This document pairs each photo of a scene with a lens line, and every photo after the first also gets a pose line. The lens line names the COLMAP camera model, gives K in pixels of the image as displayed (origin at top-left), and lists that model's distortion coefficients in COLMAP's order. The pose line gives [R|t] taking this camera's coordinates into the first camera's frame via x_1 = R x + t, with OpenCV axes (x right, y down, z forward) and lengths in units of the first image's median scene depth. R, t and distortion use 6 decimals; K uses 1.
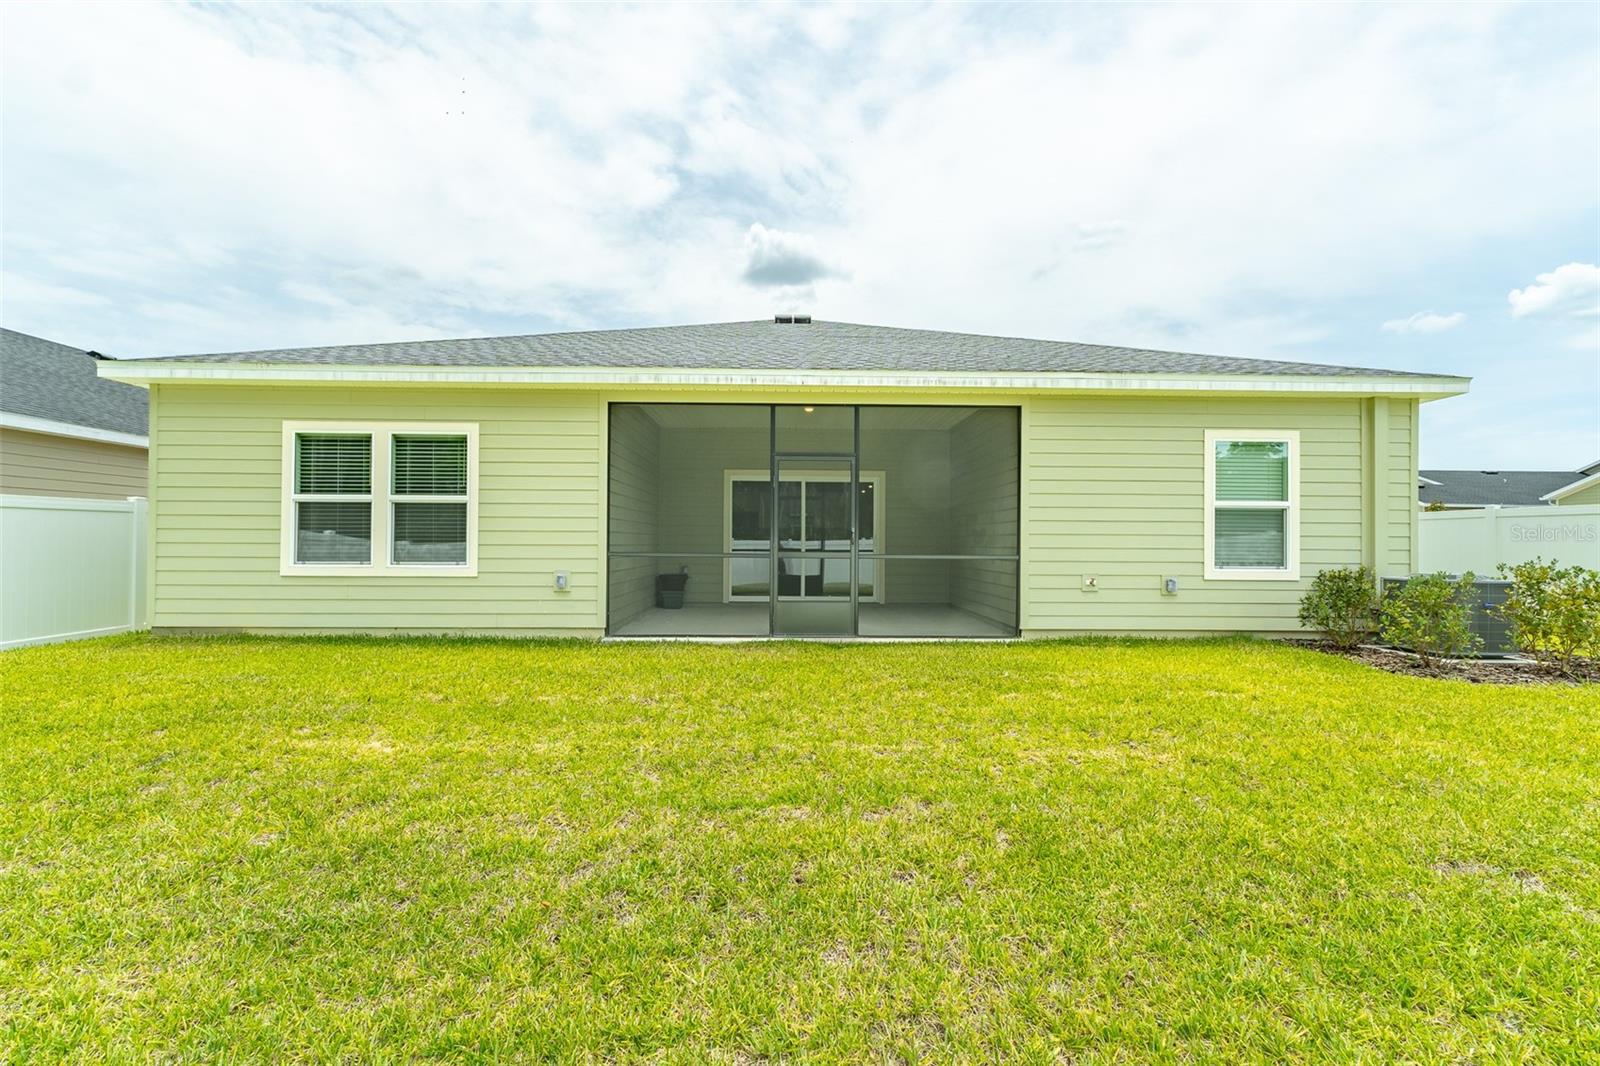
lens RADIAL K [[667.5, 0, 800.0], [0, 667.5, 533.0], [0, 0, 1]] dist [0.016195, 0.000173]
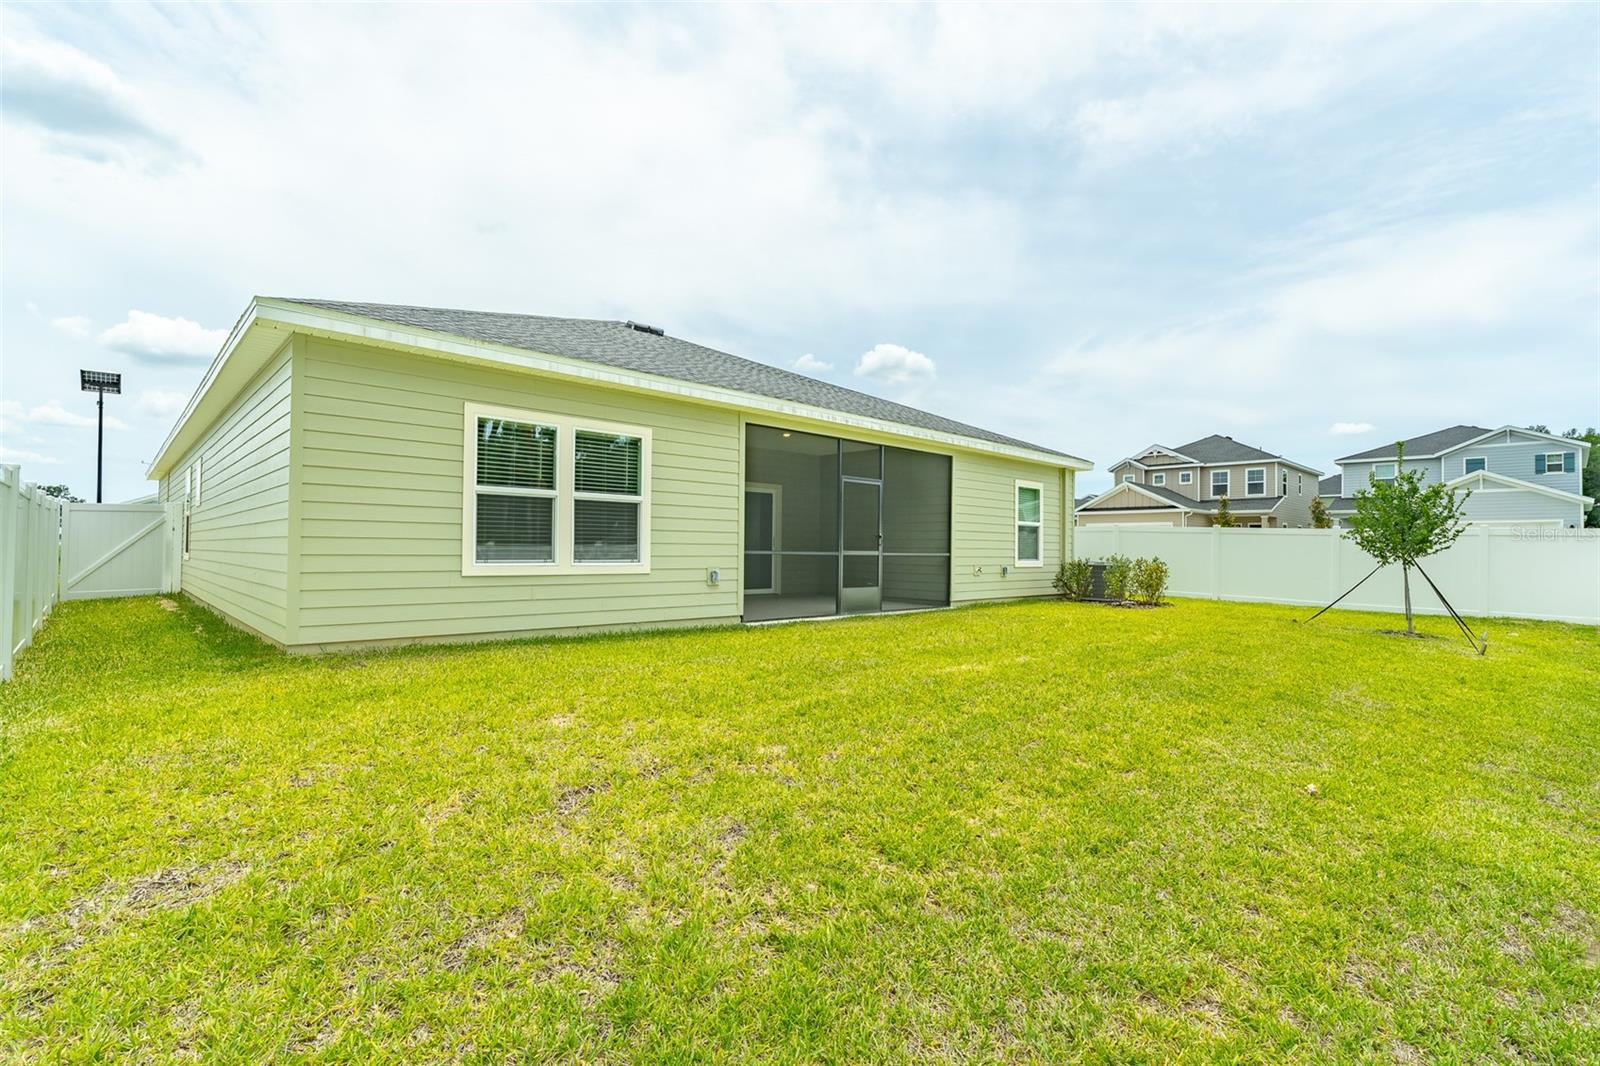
lens RADIAL K [[736.7, 0, 825.2], [0, 736.7, 522.2], [0, 0, 1]] dist [0.000516, 0.000624]
pose [[0.728094, 0.027728, 0.684916, -1.076524], [-0.019832, 0.999615, -0.019386, 0.001369], [-0.685191, 0.000531, 0.728364, -0.036893]]
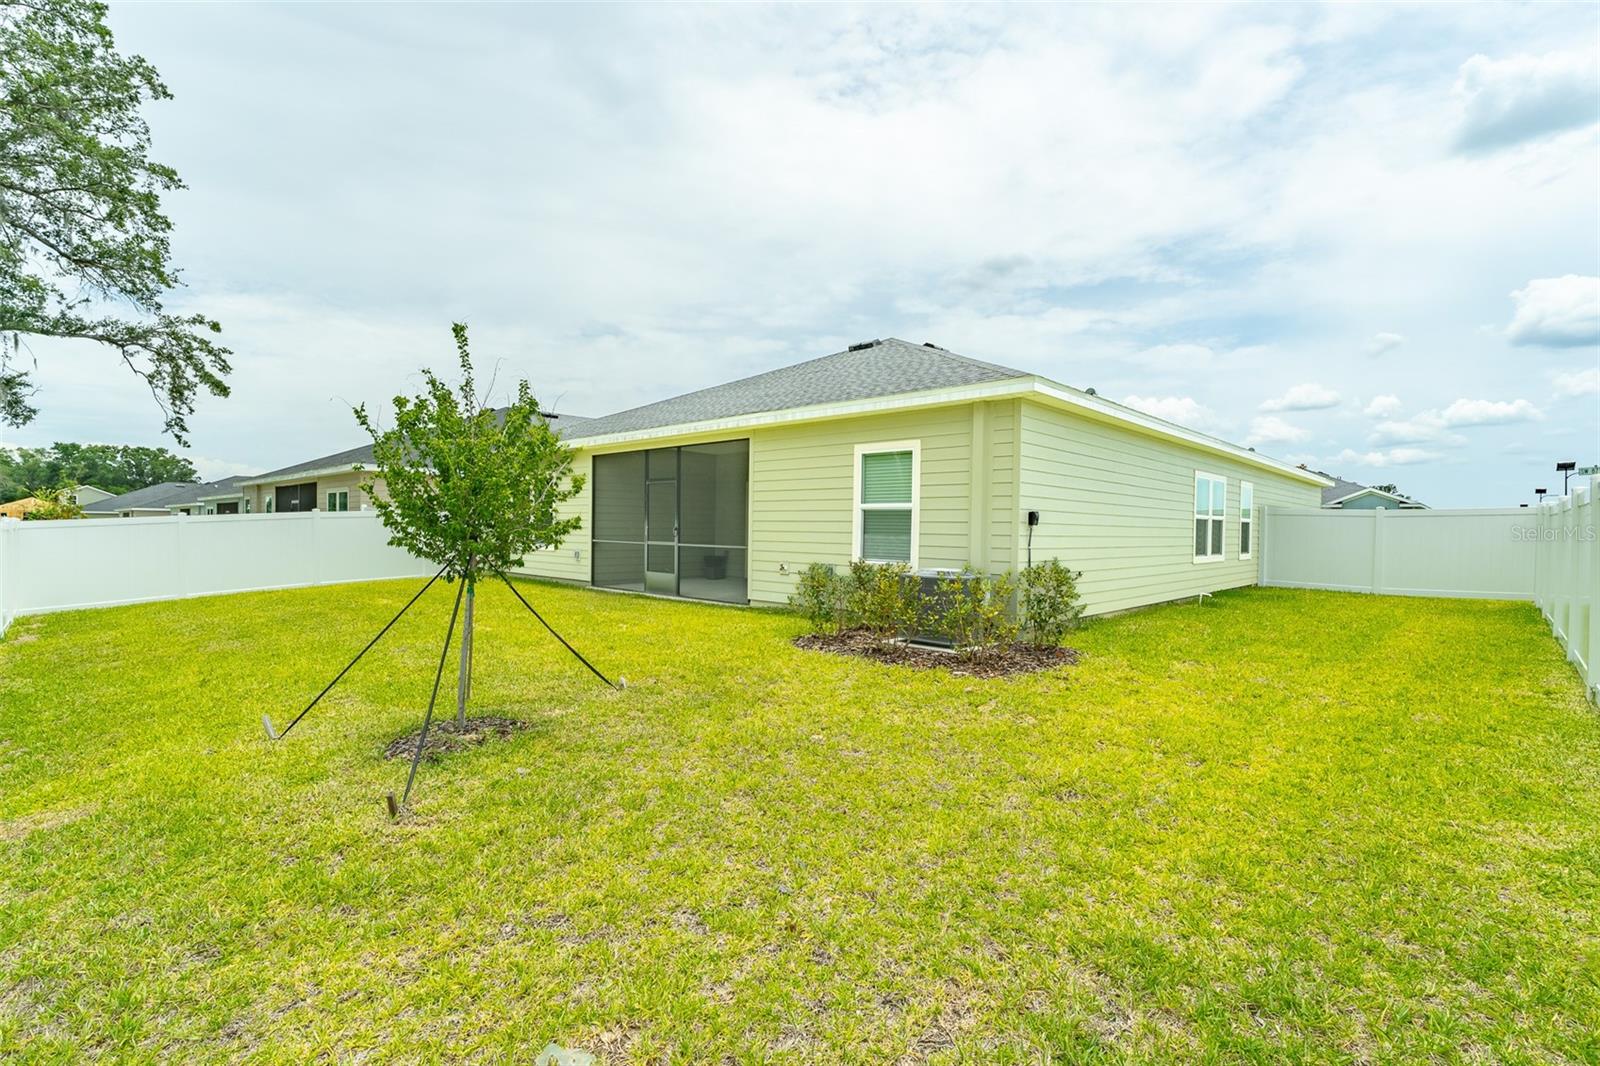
lens RADIAL K [[736.7, 0, 825.2], [0, 736.7, 522.2], [0, 0, 1]] dist [0.000516, 0.000624]
pose [[0.728908, 0.000508, -0.684611, 1.486165], [0.002919, 0.999988, 0.003849, -0.020380], [0.684605, -0.004804, 0.728898, -0.001748]]
